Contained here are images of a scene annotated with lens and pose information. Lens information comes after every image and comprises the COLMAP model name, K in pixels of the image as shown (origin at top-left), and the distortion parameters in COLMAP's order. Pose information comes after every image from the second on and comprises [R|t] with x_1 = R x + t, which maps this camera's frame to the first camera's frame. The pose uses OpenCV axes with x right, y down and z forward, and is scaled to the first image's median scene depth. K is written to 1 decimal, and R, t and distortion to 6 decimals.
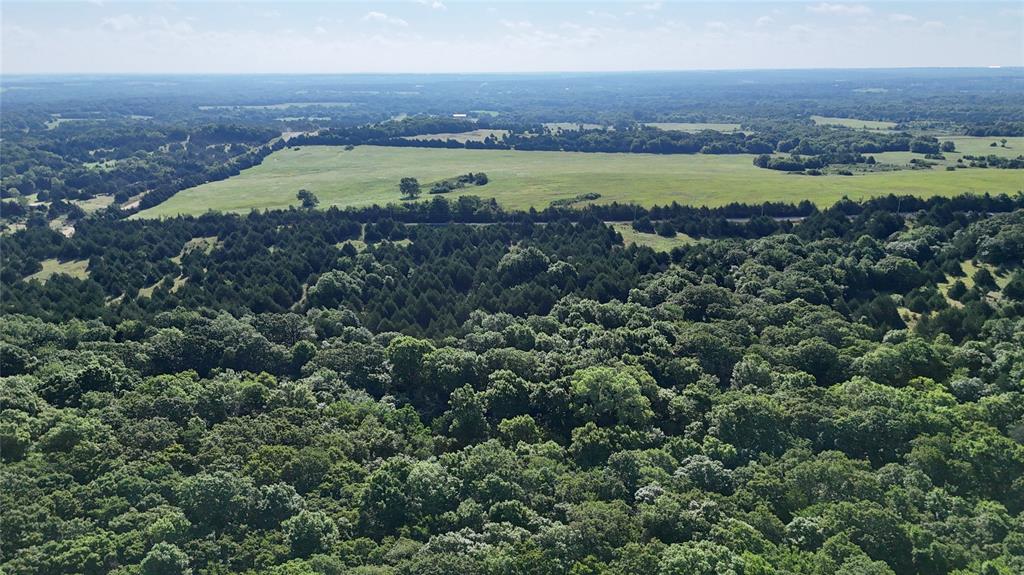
lens RADIAL K [[750.9, 0, 518.3], [0, 750.9, 284.8], [0, 0, 1]] dist [0.090030, -0.095466]
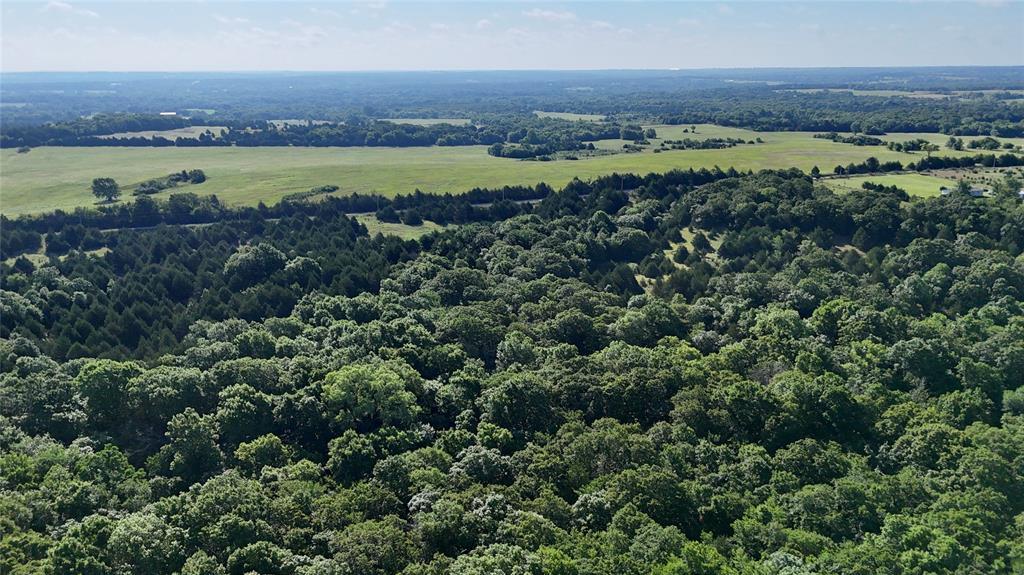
lens RADIAL K [[750.9, 0, 518.3], [0, 750.9, 284.8], [0, 0, 1]] dist [0.090030, -0.095466]
pose [[0.941553, -0.091617, 0.324167, 0.006561], [0.091796, 0.995668, 0.014774, 0.011966], [-0.324116, 0.015847, 0.945885, 0.062762]]
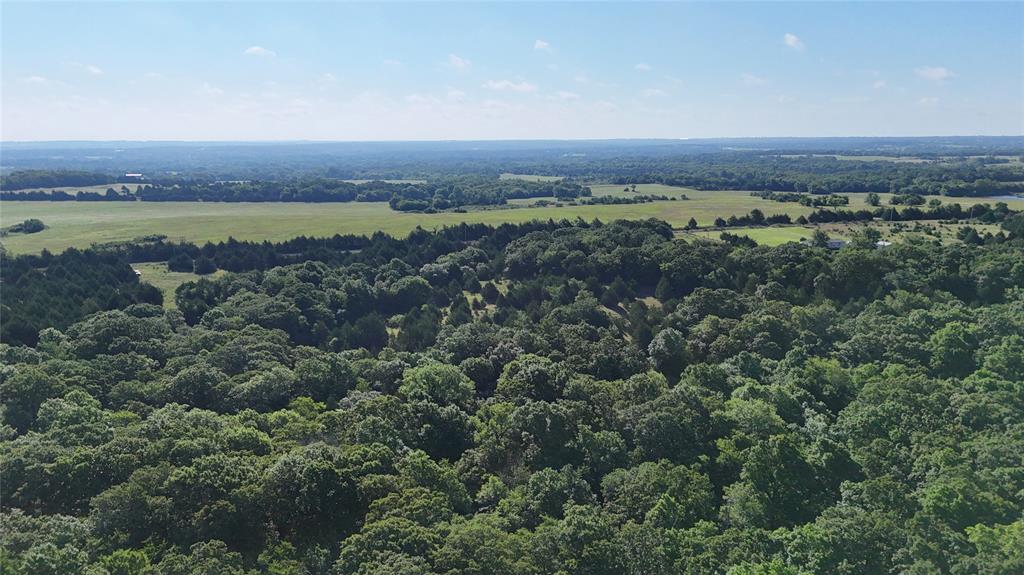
lens RADIAL K [[750.9, 0, 518.3], [0, 750.9, 284.8], [0, 0, 1]] dist [0.090030, -0.095466]
pose [[0.950000, -0.057901, 0.306835, 0.339746], [0.084757, 0.993581, -0.074925, 0.055179], [-0.300527, 0.097185, 0.948809, 0.077884]]
